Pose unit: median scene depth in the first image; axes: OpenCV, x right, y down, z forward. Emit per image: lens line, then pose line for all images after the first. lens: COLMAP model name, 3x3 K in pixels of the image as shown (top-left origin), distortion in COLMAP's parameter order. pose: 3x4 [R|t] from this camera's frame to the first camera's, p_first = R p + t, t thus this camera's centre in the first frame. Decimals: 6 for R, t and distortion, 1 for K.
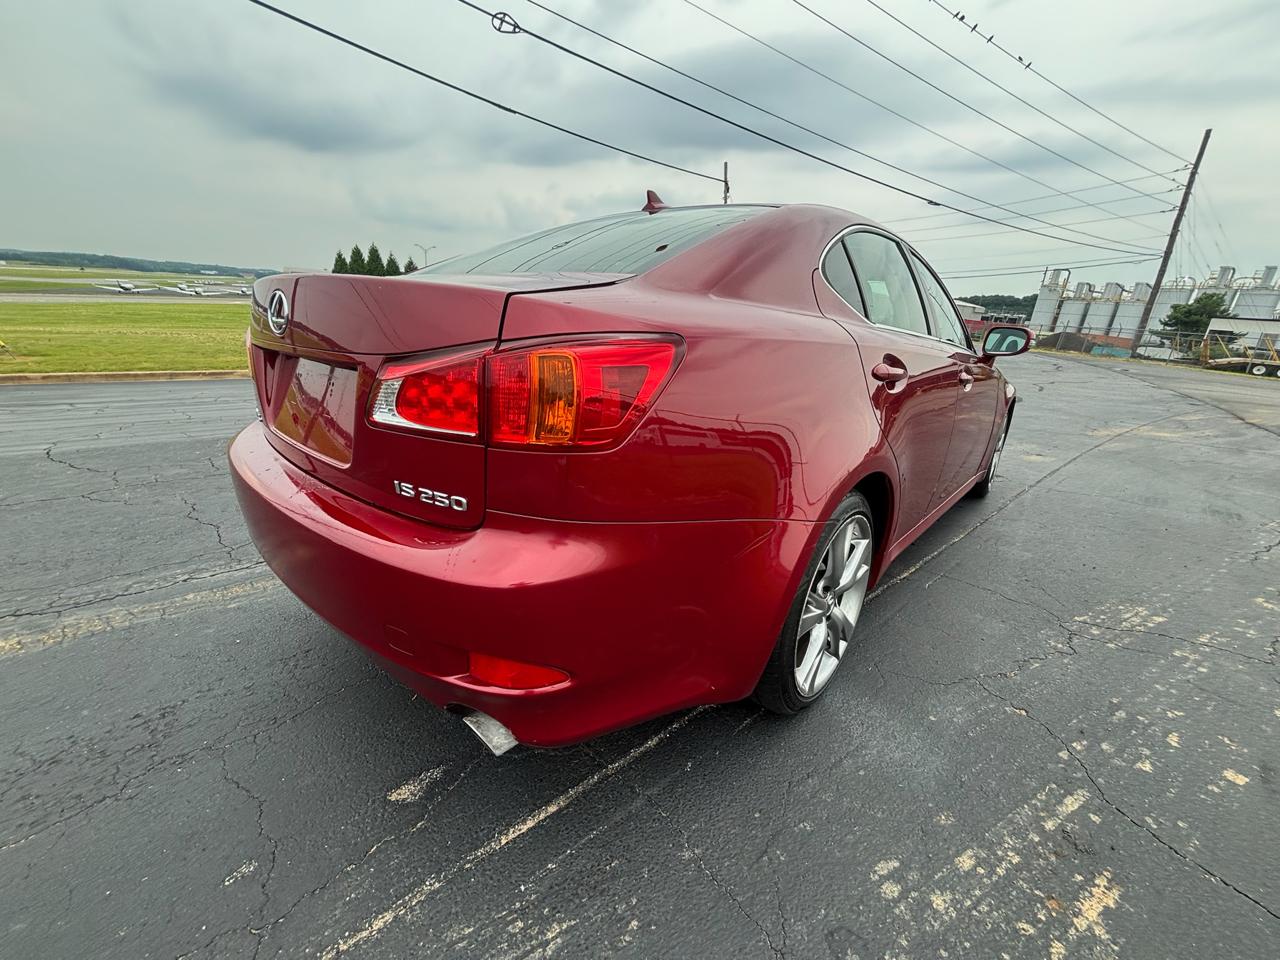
lens RADIAL K [[513.8, 0, 637.3], [0, 513.8, 480.4], [0, 0, 1]] dist [0.000739, 0.000349]
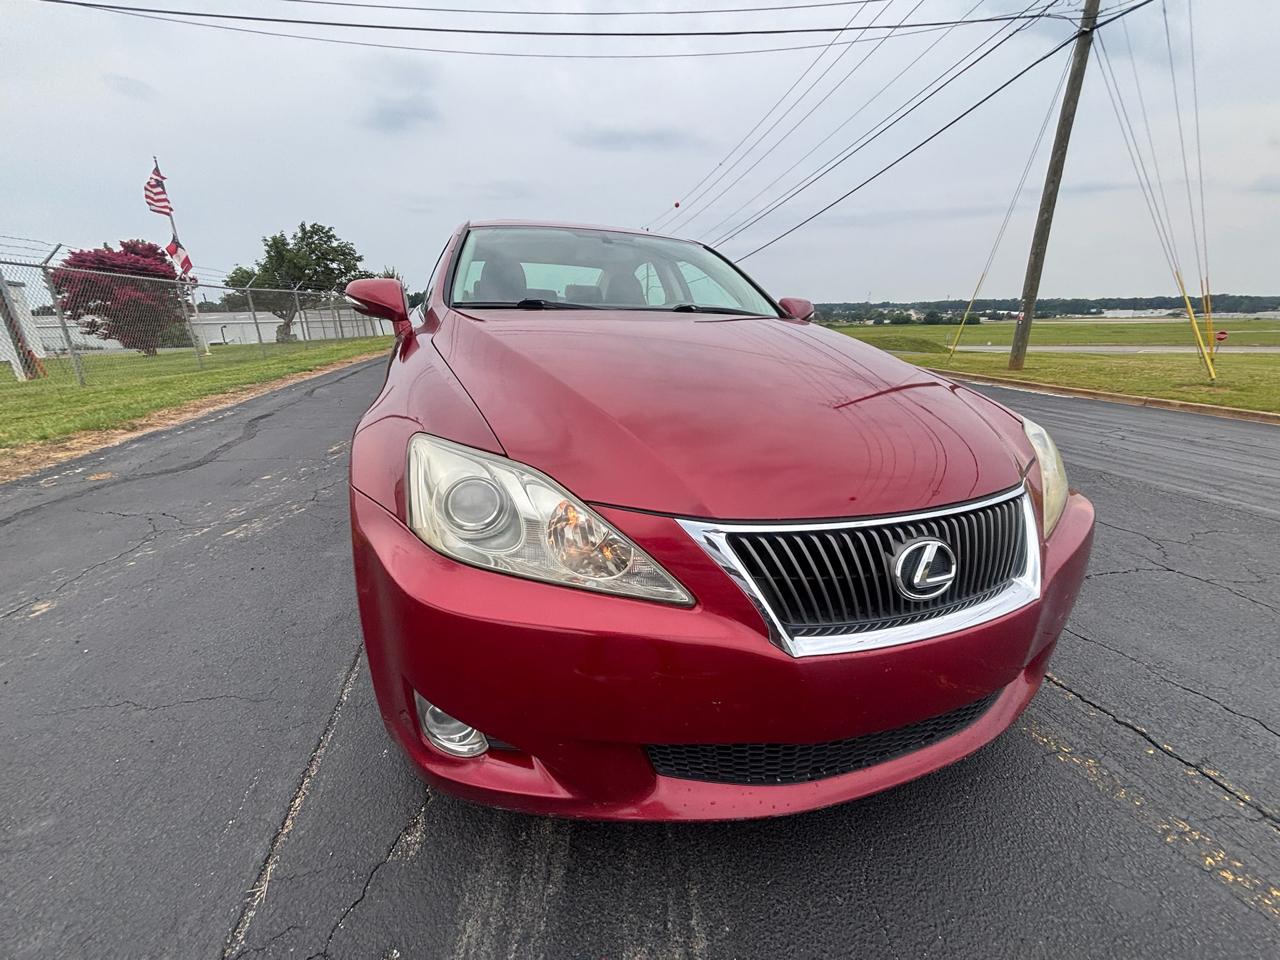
lens RADIAL K [[513.8, 0, 638.5], [0, 513.8, 480.5], [0, 0, 1]] dist [0.000739, 0.000349]
pose [[-0.466197, 0.211228, -0.859094, 1.741281], [-0.302699, 0.874381, 0.379250, -0.610509], [0.831284, 0.436852, -0.343696, 2.359267]]
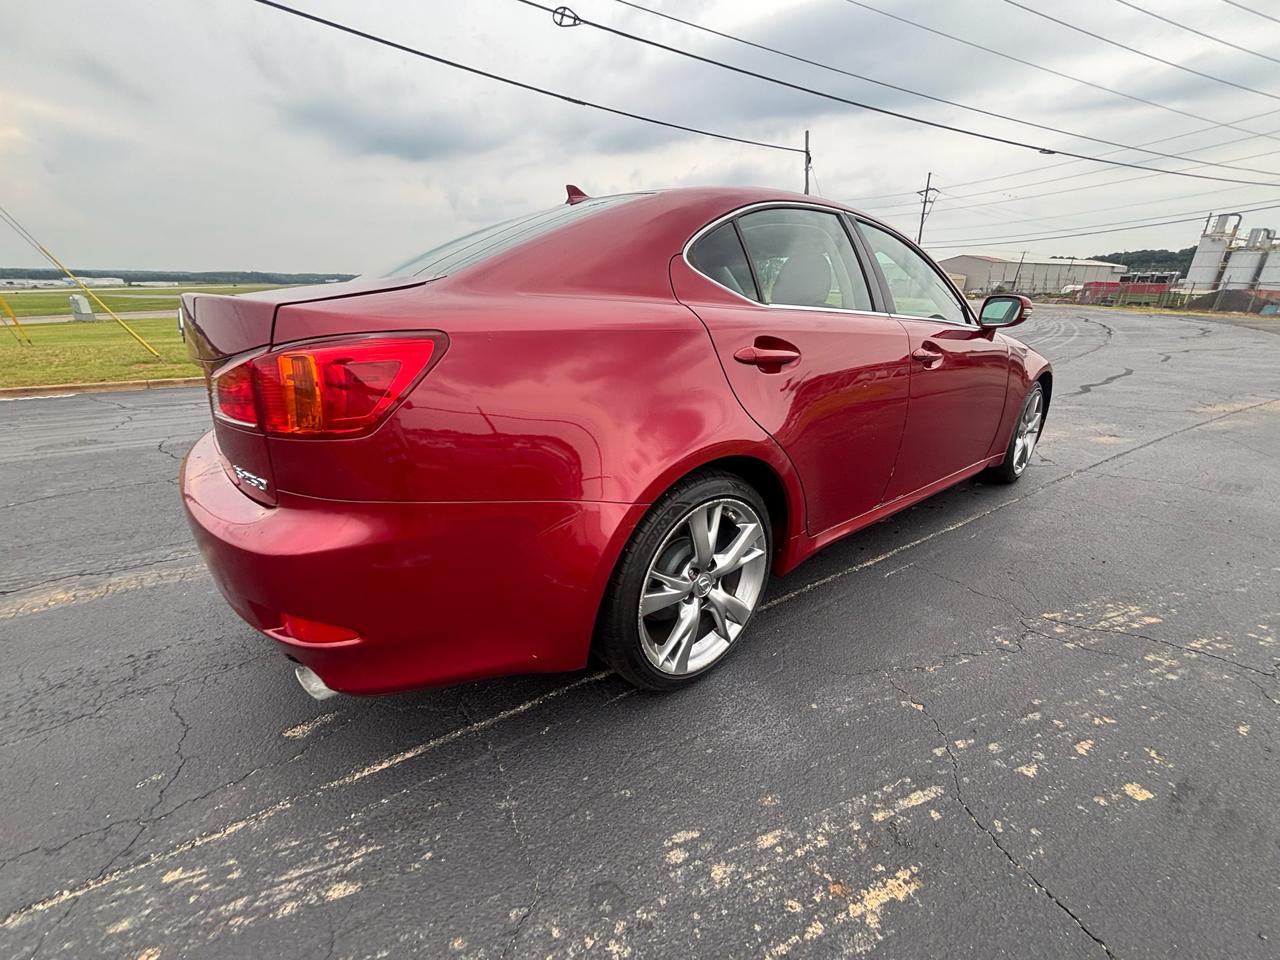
lens RADIAL K [[513.8, 0, 638.7], [0, 513.8, 479.5], [0, 0, 1]] dist [0.000739, 0.000349]
pose [[0.986799, 0.000541, -0.161951, 0.321684], [0.003438, 0.999699, 0.024290, 0.003875], [0.161916, -0.024527, 0.986500, -0.012339]]
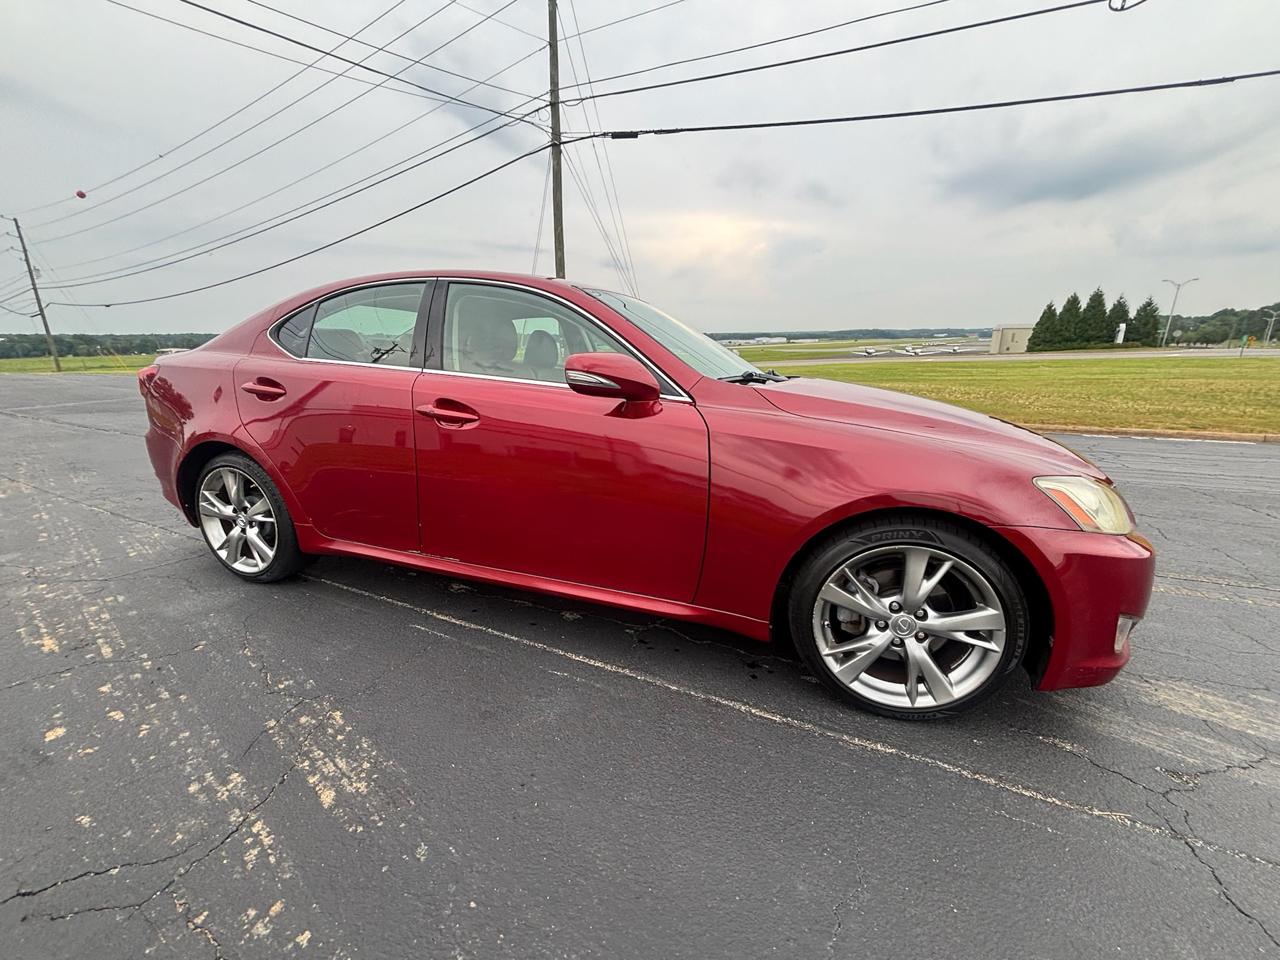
lens RADIAL K [[513.8, 0, 639.2], [0, 513.8, 480.8], [0, 0, 1]] dist [0.000739, 0.000349]
pose [[0.382784, 0.175642, -0.906988, 1.868114], [-0.265693, 0.961213, 0.074011, -0.282341], [0.884807, 0.212650, 0.414604, 1.117127]]
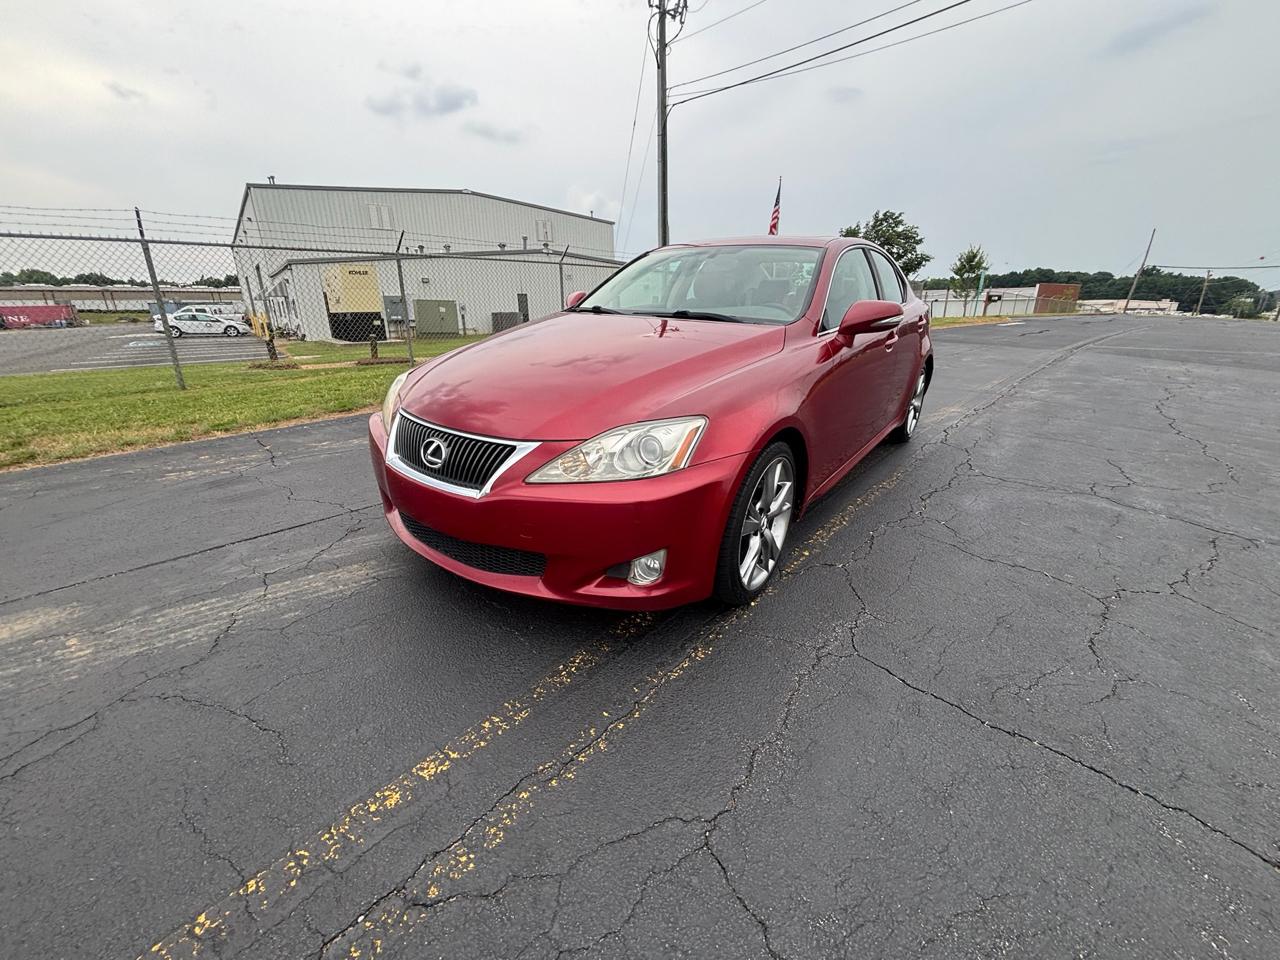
lens RADIAL K [[513.8, 0, 636.2], [0, 513.8, 480.4], [0, 0, 1]] dist [0.000739, 0.000349]
pose [[-0.994818, -0.030306, -0.097053, 0.960118], [-0.083385, 0.789370, 0.608229, -1.011528], [0.058178, 0.613170, -0.787806, 3.247985]]
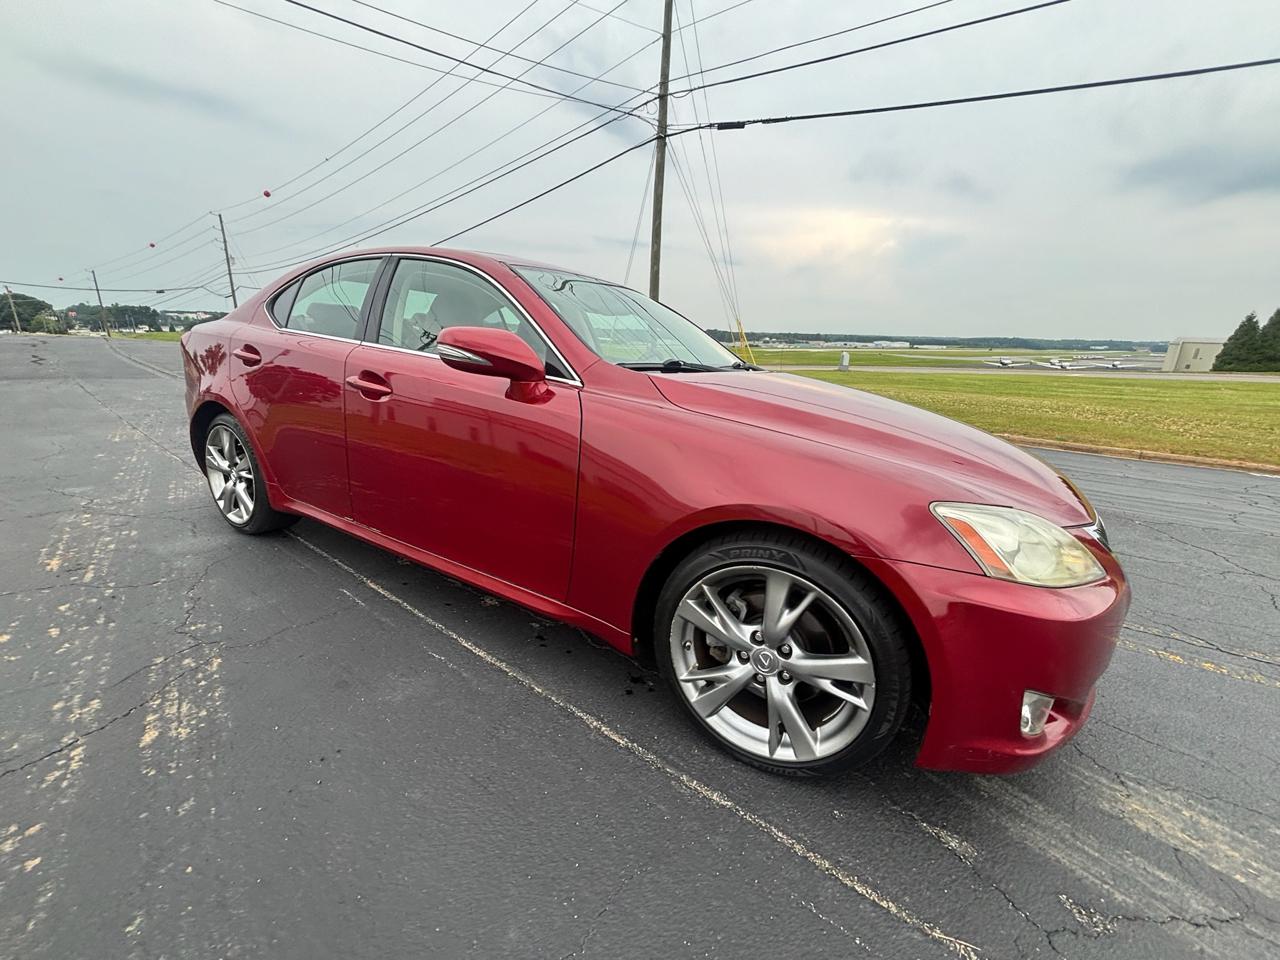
lens RADIAL K [[513.8, 0, 639.4], [0, 513.8, 481.6], [0, 0, 1]] dist [0.000739, 0.000349]
pose [[0.193733, 0.209741, -0.958372, 1.911858], [-0.333810, 0.932684, 0.136641, -0.379041], [0.922517, 0.293442, 0.250706, 1.481634]]
